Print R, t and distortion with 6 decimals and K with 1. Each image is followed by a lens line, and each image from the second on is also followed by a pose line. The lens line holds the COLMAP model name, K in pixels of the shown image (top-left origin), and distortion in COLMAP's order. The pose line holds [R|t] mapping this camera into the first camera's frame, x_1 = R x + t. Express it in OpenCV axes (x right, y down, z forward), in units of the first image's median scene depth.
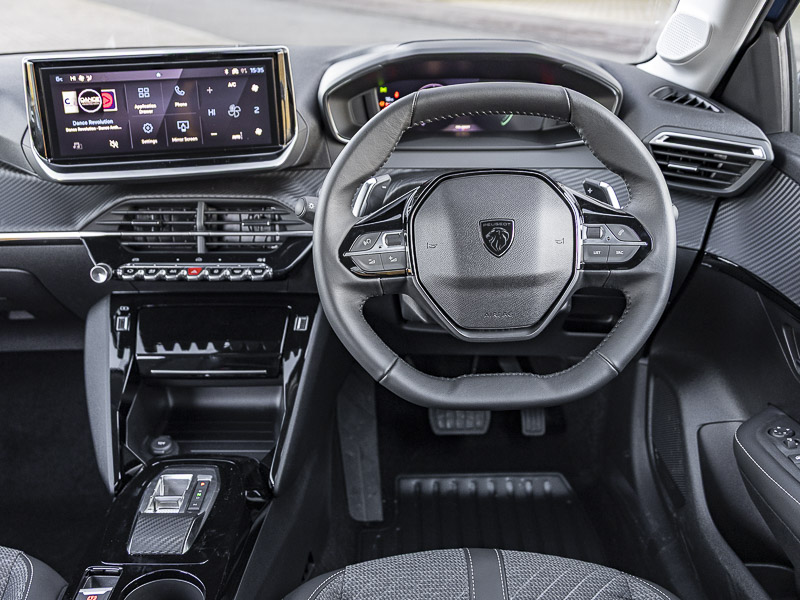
lens RADIAL K [[870.5, 0, 400.0], [0, 870.5, 300.0], [0, 0, 1]] dist [0.008598, 0.005280]
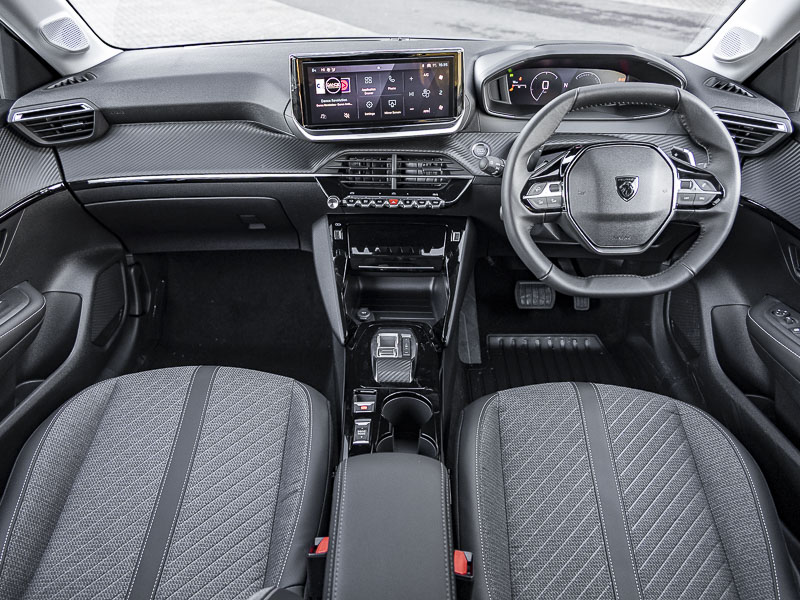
lens RADIAL K [[627.6, 0, 400.0], [0, 627.6, 300.0], [0, 0, 1]] dist [0.023083, 0.001872]
pose [[0.999875, 0.015806, 0.000961, -0.231022], [-0.015771, 0.988576, 0.149899, -0.029235], [0.001419, -0.149895, 0.988701, -0.110726]]
